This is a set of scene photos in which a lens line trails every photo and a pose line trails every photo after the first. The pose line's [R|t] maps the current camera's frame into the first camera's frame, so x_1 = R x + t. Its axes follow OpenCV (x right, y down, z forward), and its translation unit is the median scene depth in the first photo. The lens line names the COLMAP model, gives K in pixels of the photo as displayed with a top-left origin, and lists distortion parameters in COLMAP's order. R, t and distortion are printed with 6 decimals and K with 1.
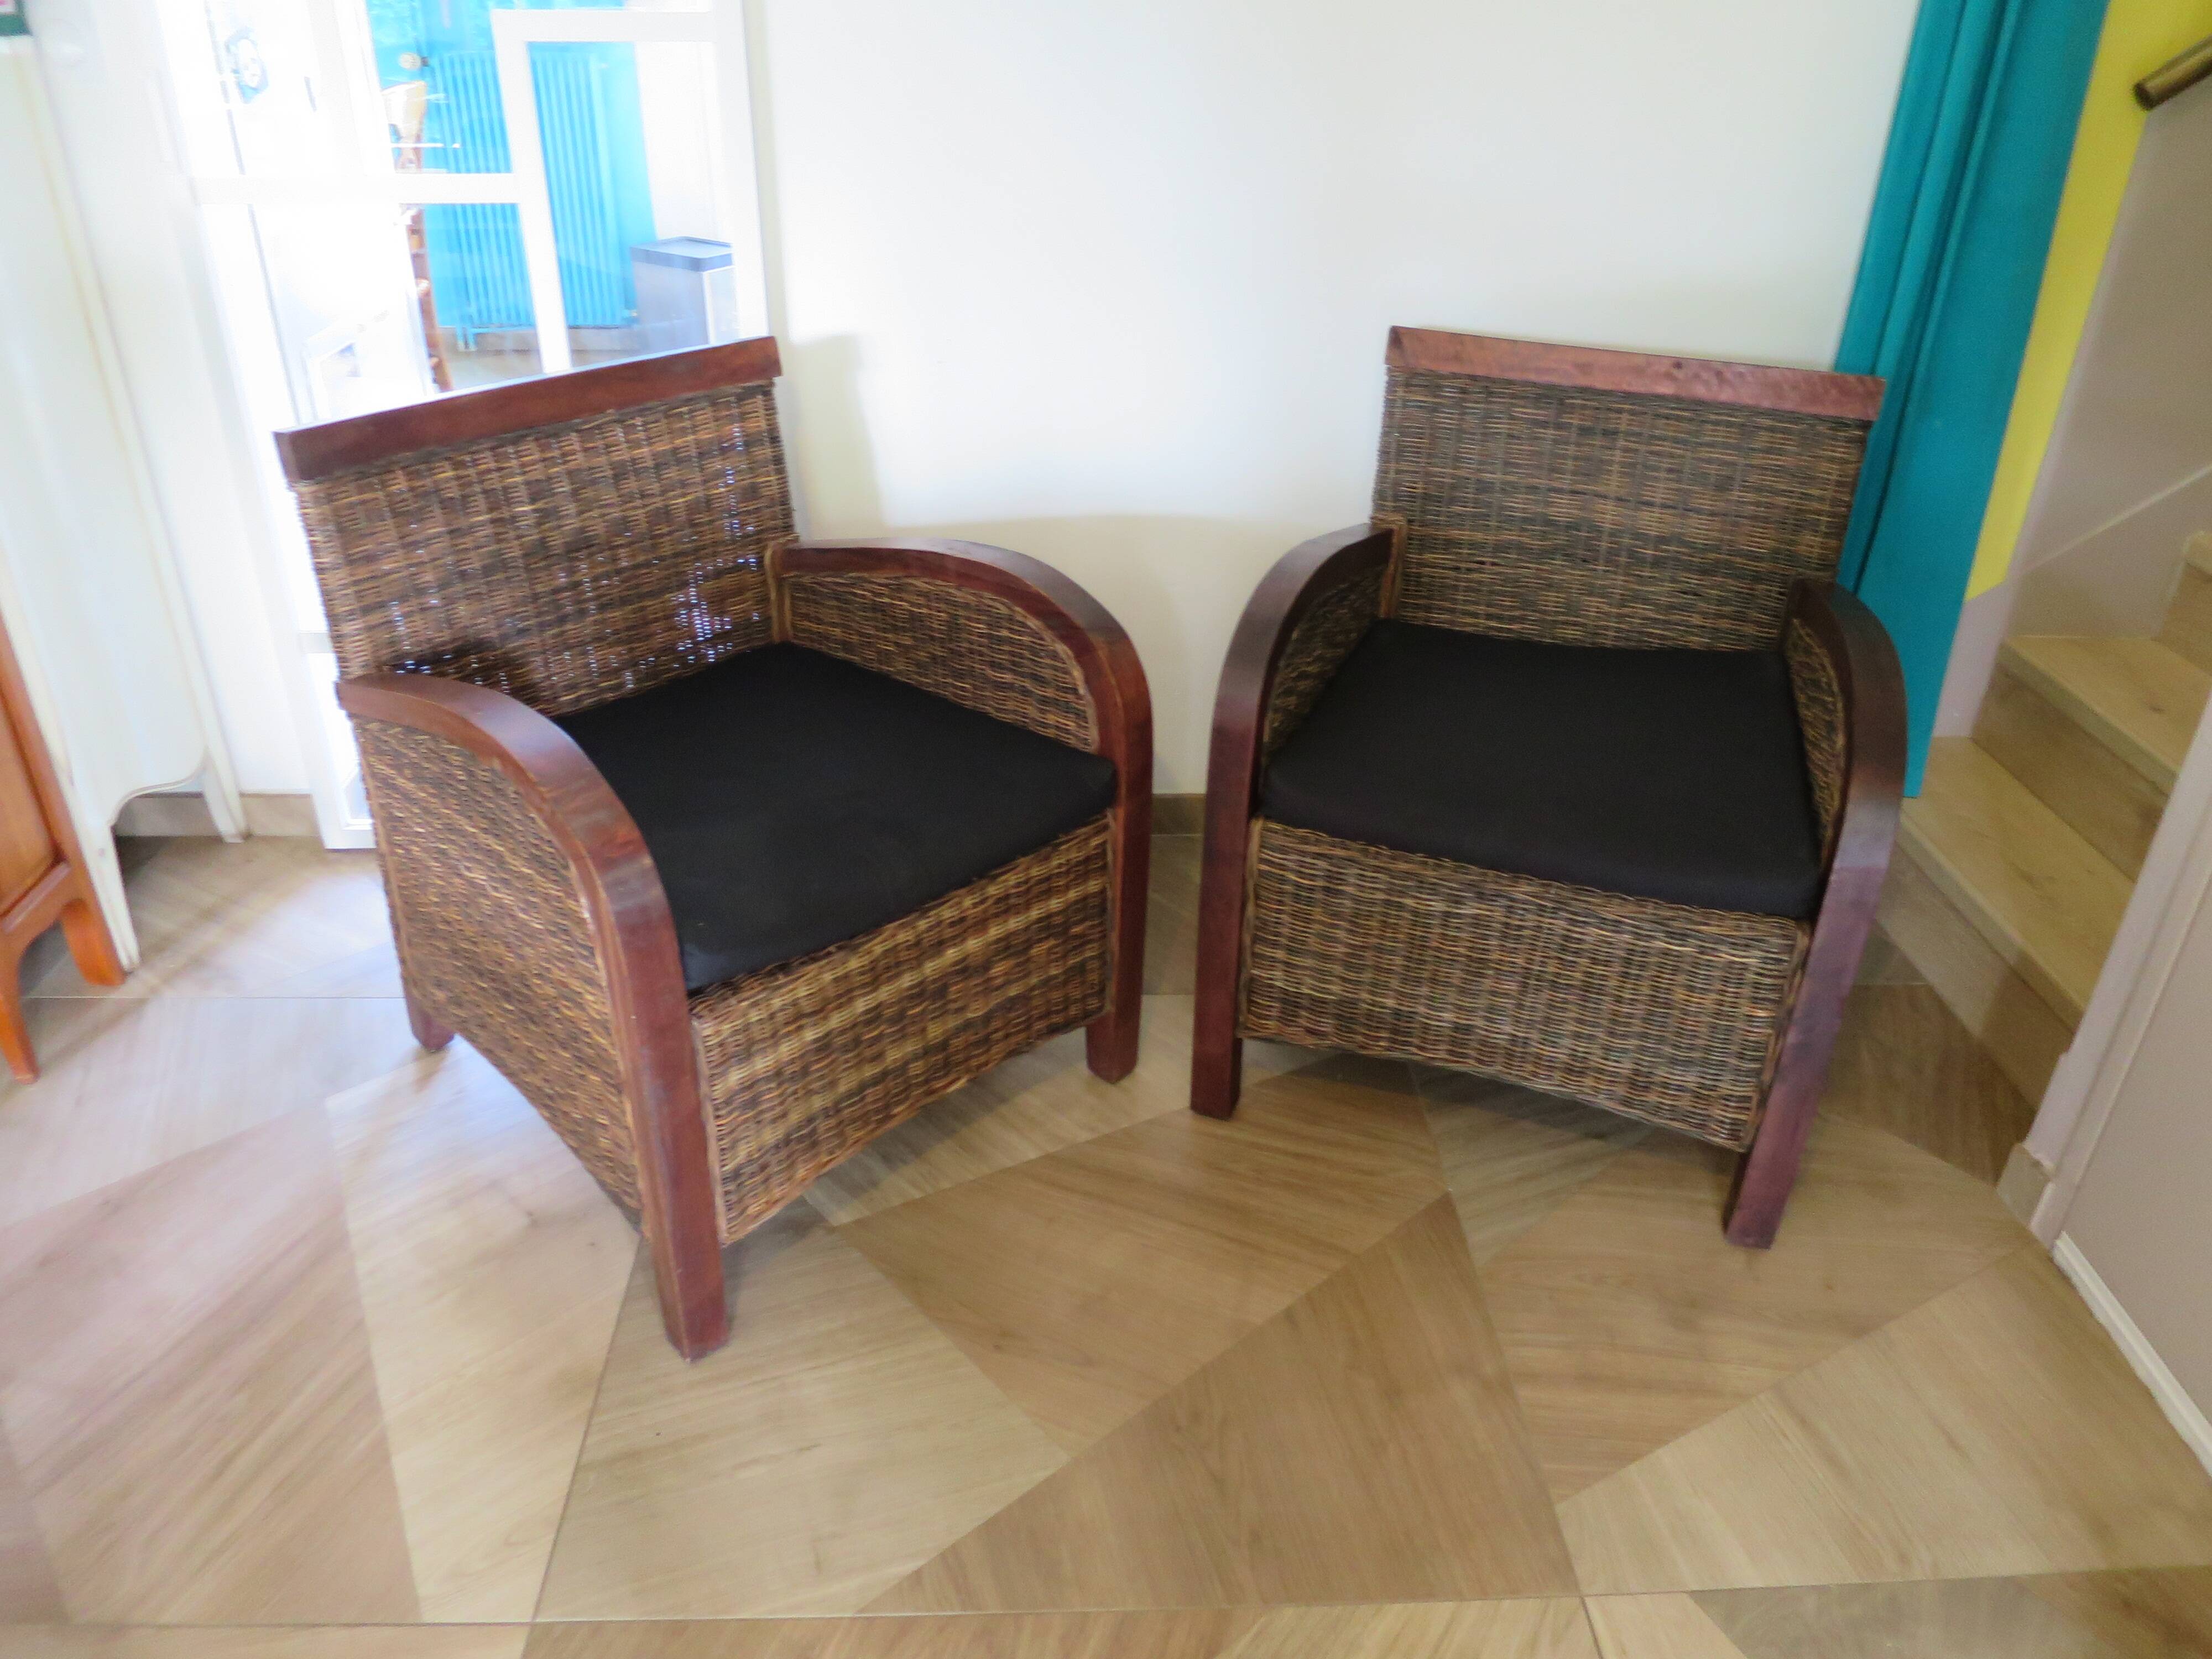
lens RADIAL K [[1597.8, 0, 1105.5], [0, 1597.8, 829.2], [0, 0, 1]] dist [-0.048064, 0.011054]
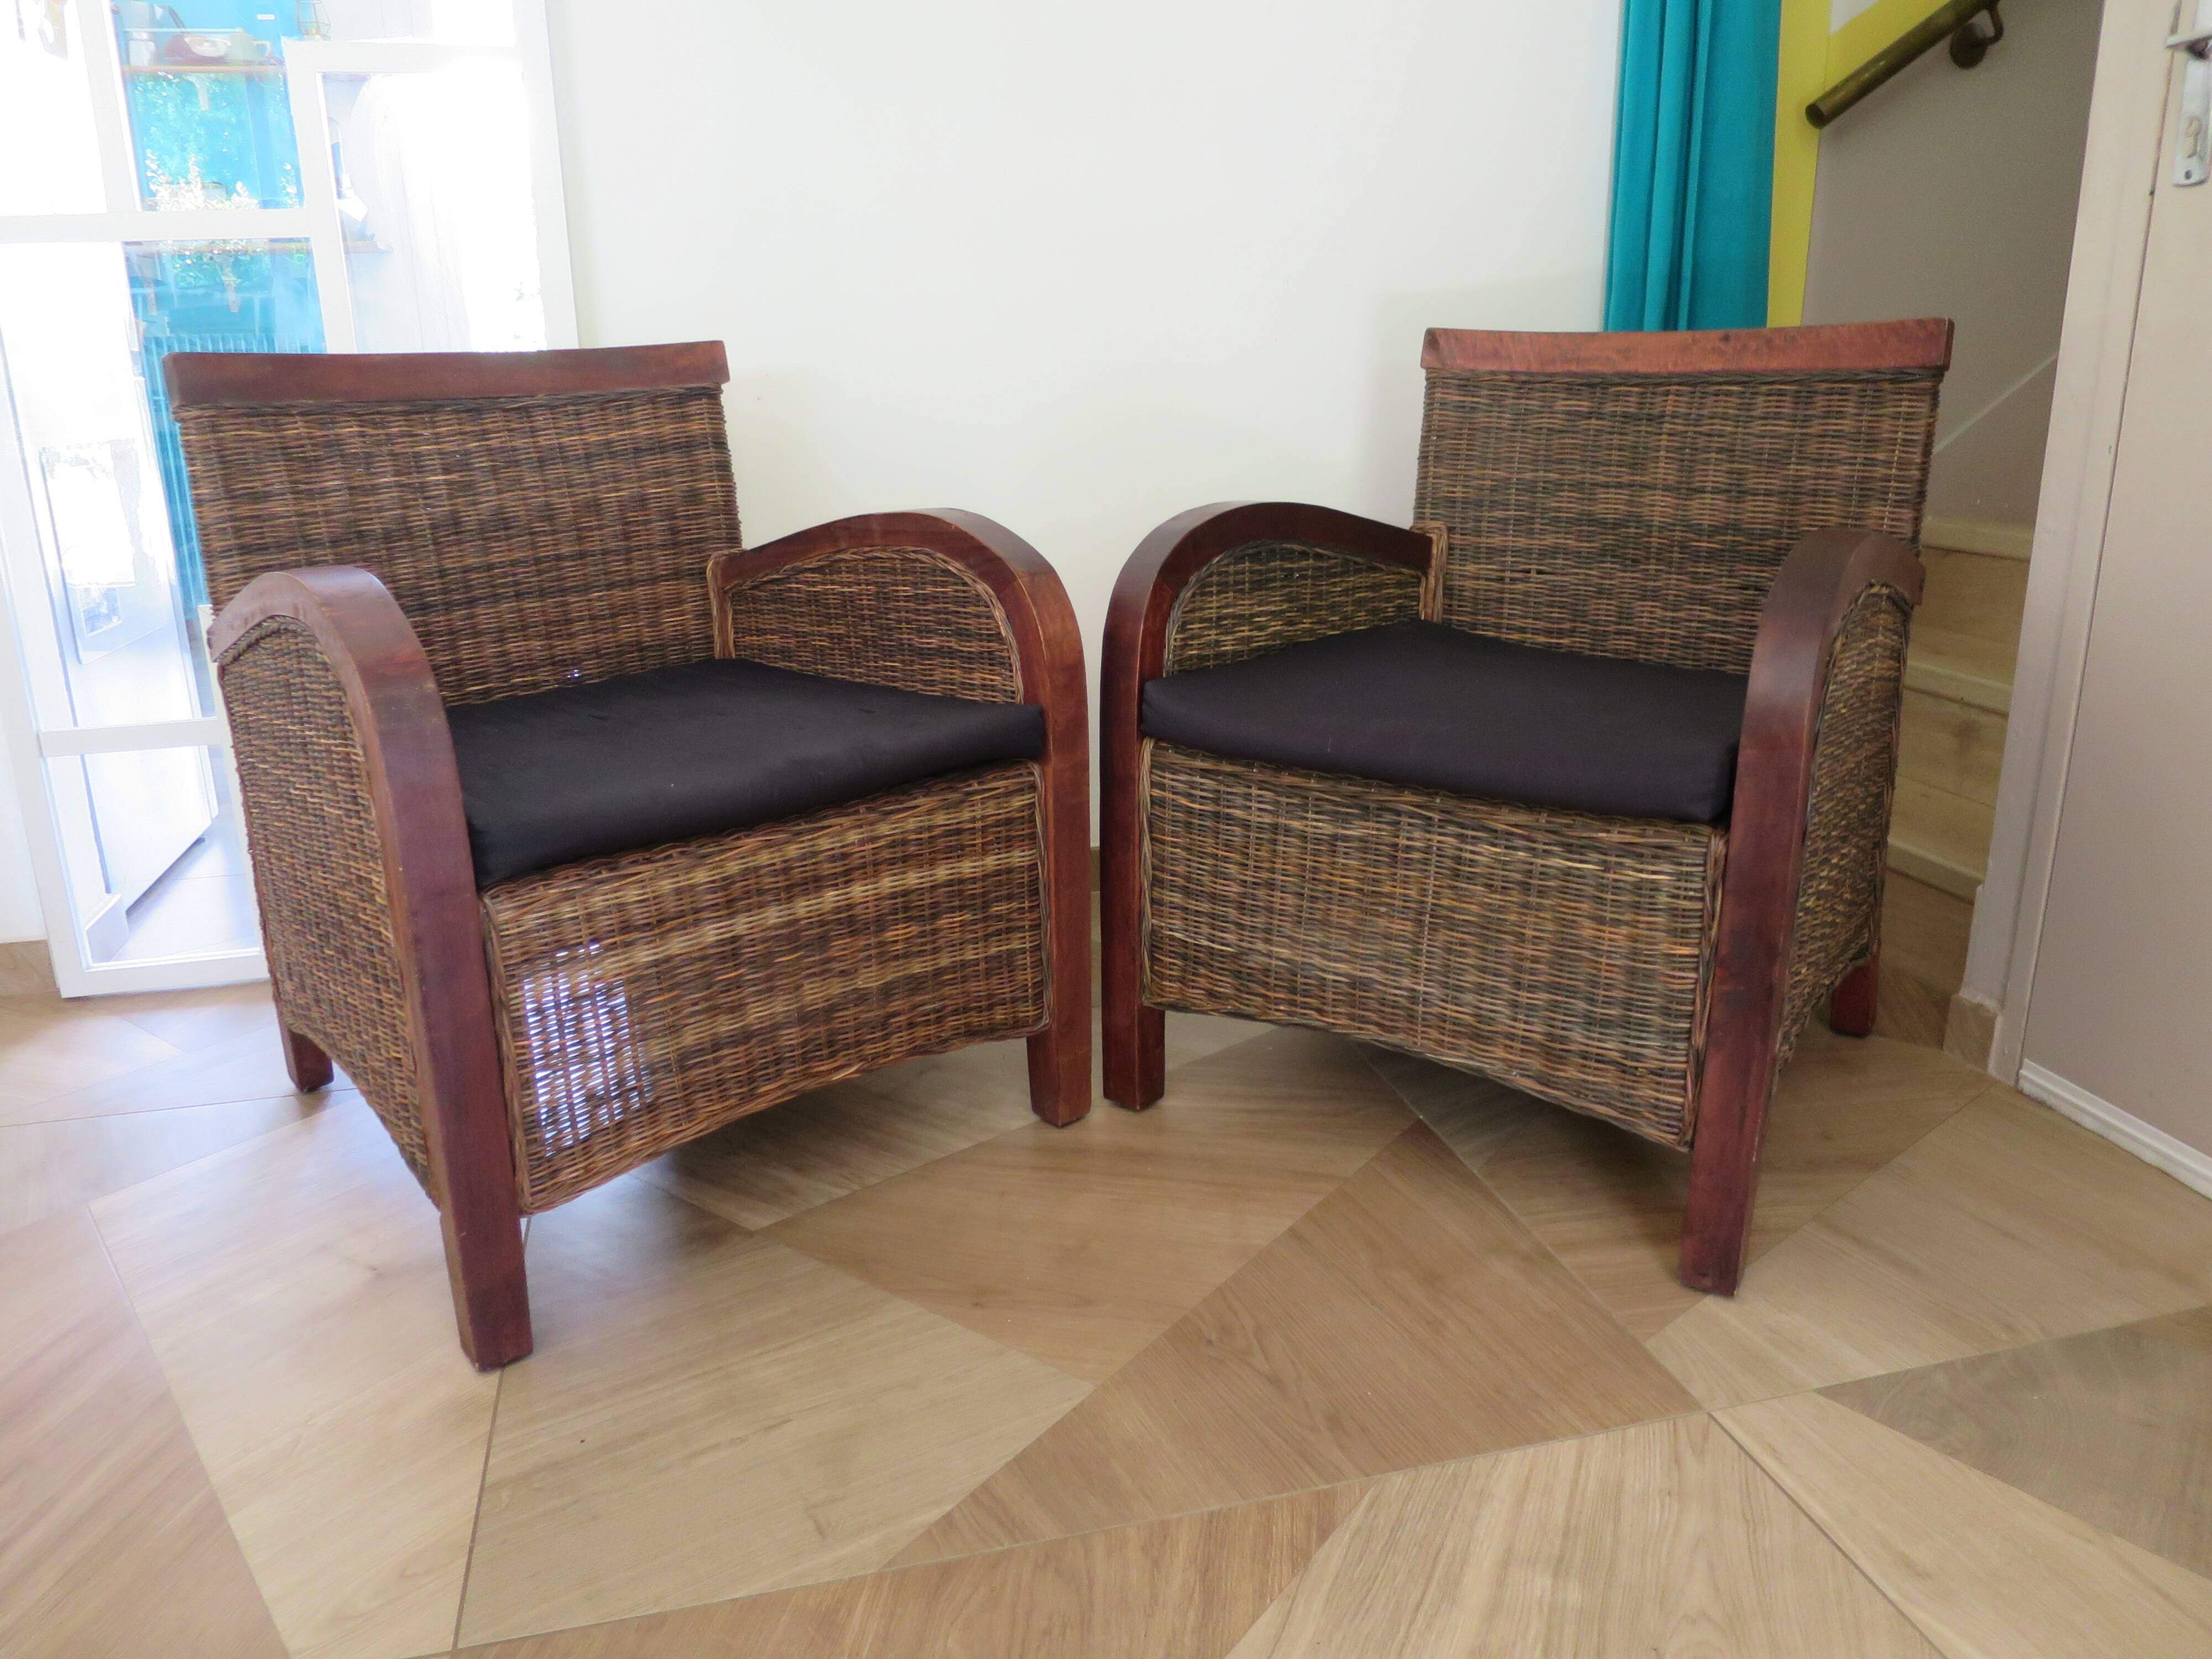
lens RADIAL K [[1597.8, 0, 1105.5], [0, 1597.8, 829.2], [0, 0, 1]] dist [-0.048064, 0.011054]
pose [[0.978351, -0.092407, 0.185178, -0.133541], [0.132419, 0.967153, -0.216979, 0.270789], [-0.159045, 0.236803, 0.958451, 0.114793]]
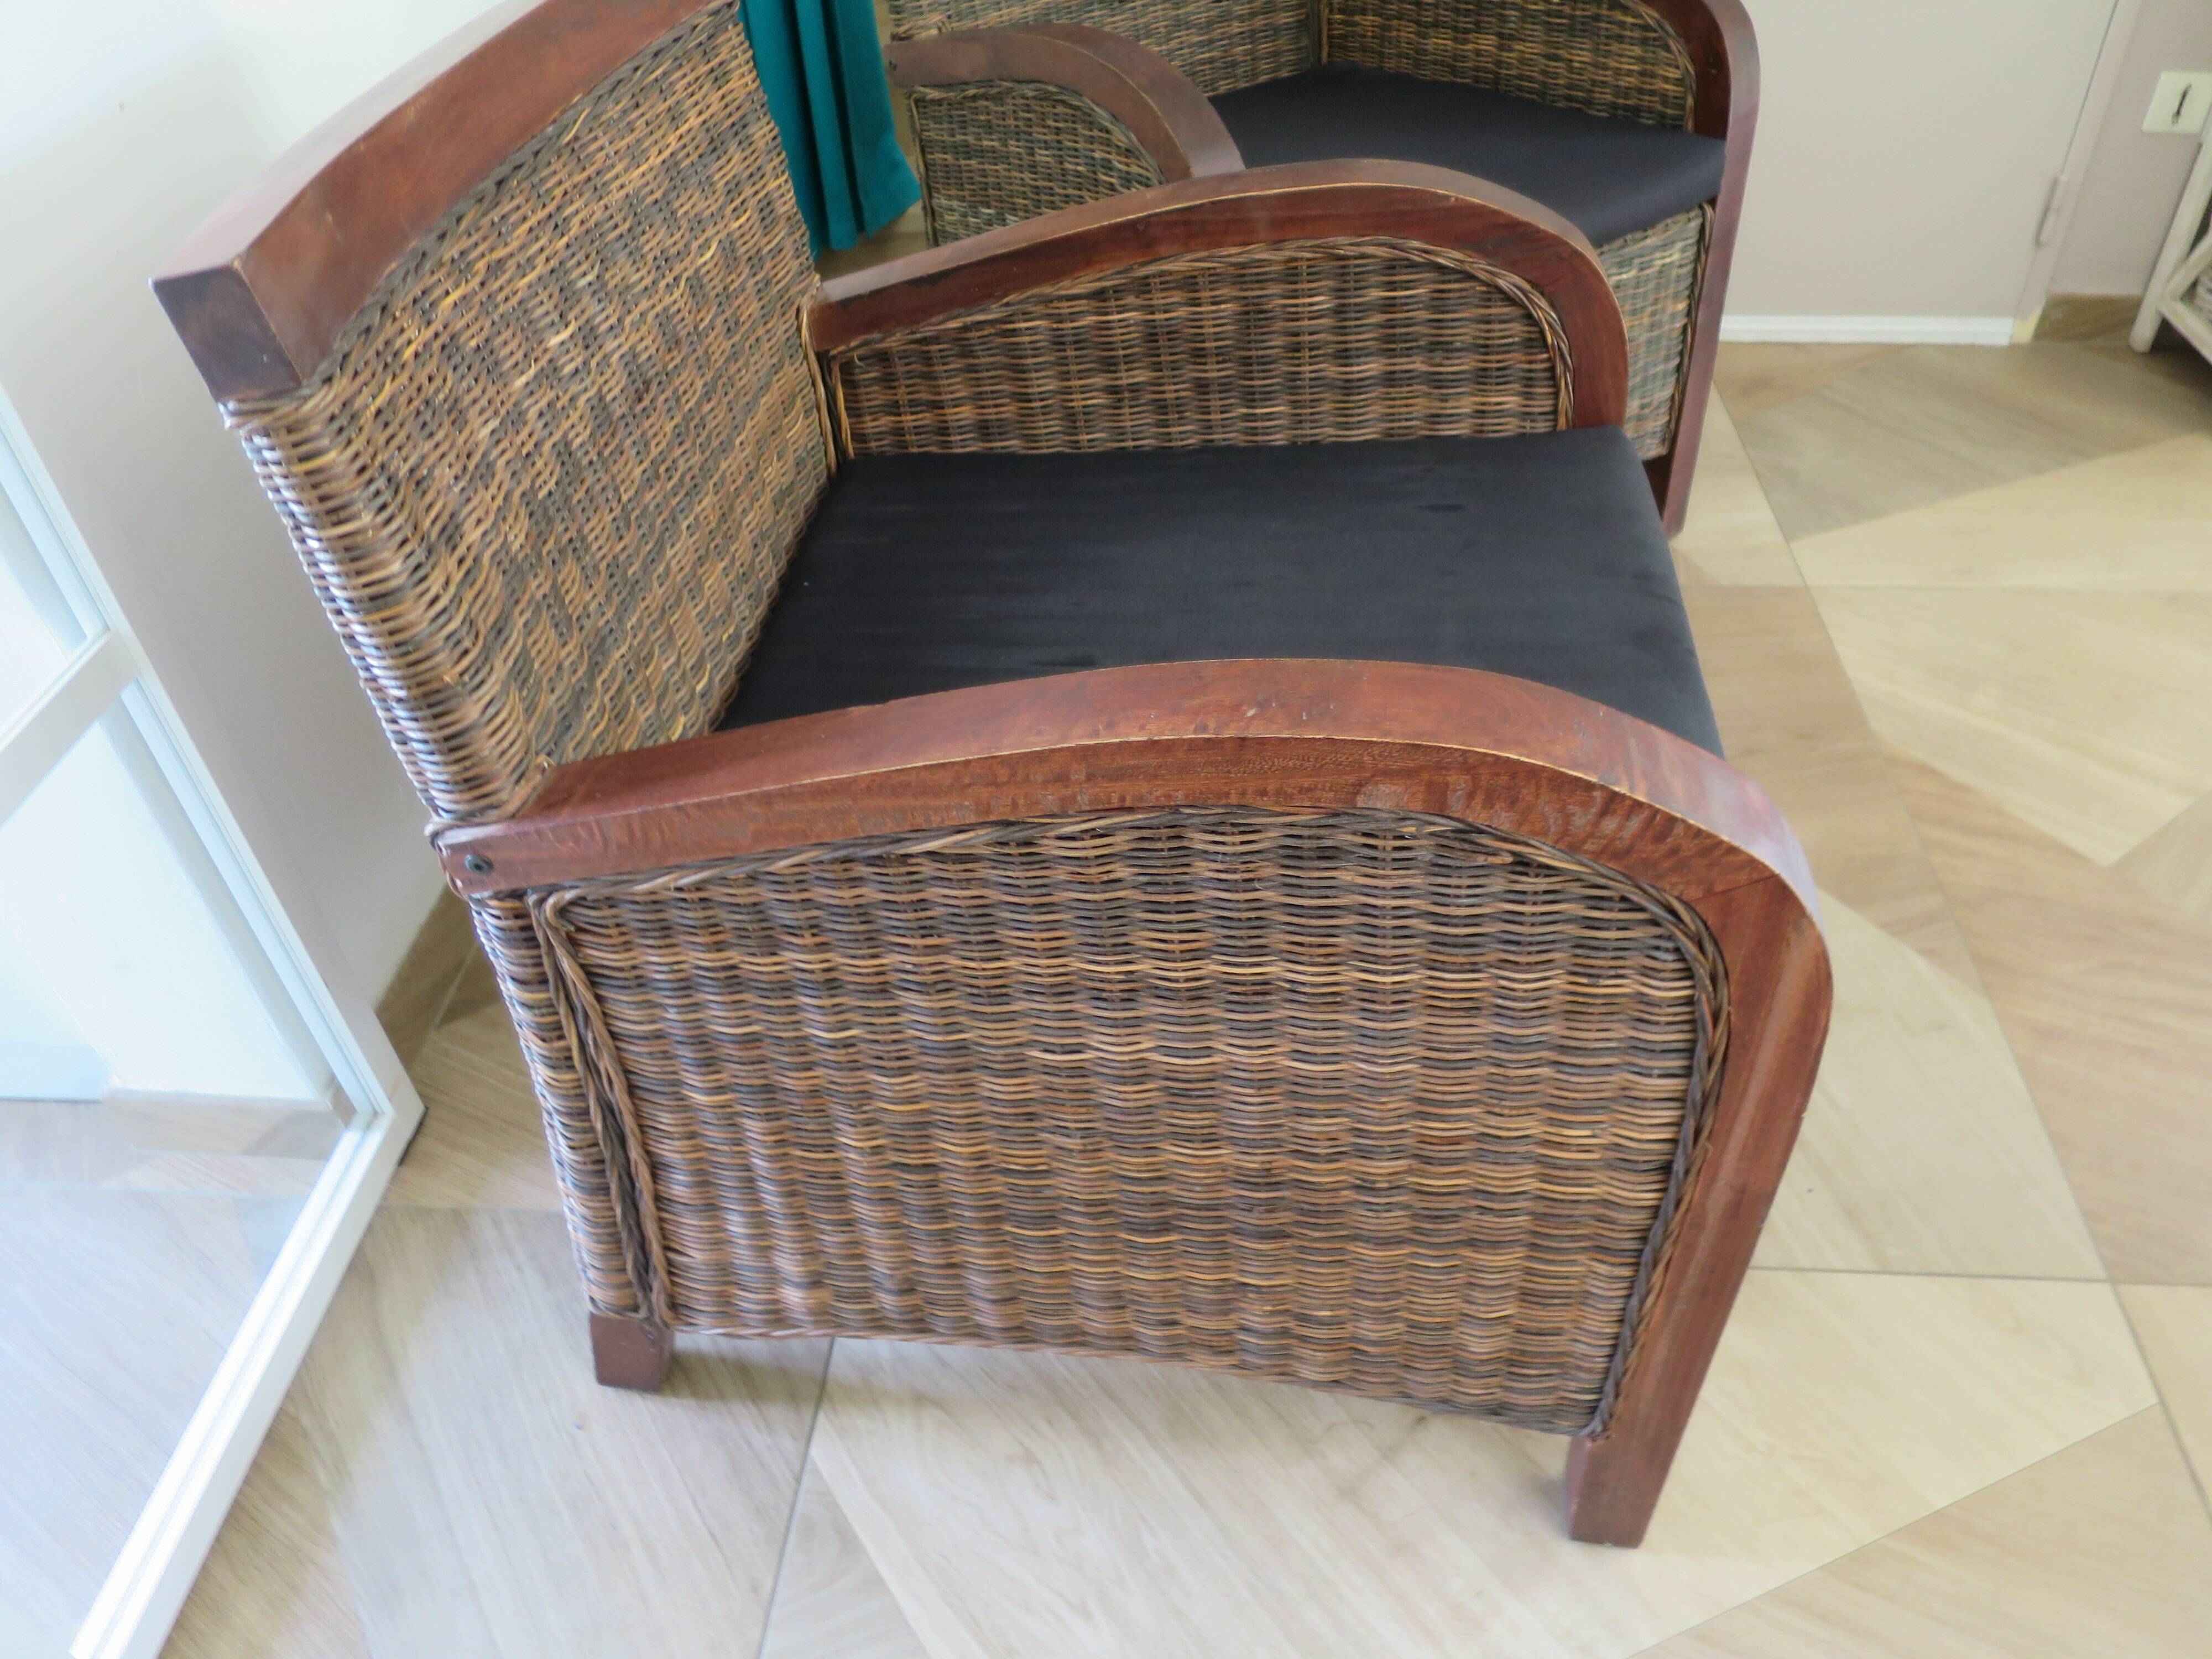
lens RADIAL K [[1592.8, 0, 1104.3], [0, 1592.8, 826.9], [0, 0, 1]] dist [-0.038503, 0.003427]
pose [[0.126705, -0.669979, 0.731487, -0.723334], [0.536260, 0.666643, 0.517699, -0.308465], [-0.834488, 0.326672, 0.443750, 0.820105]]
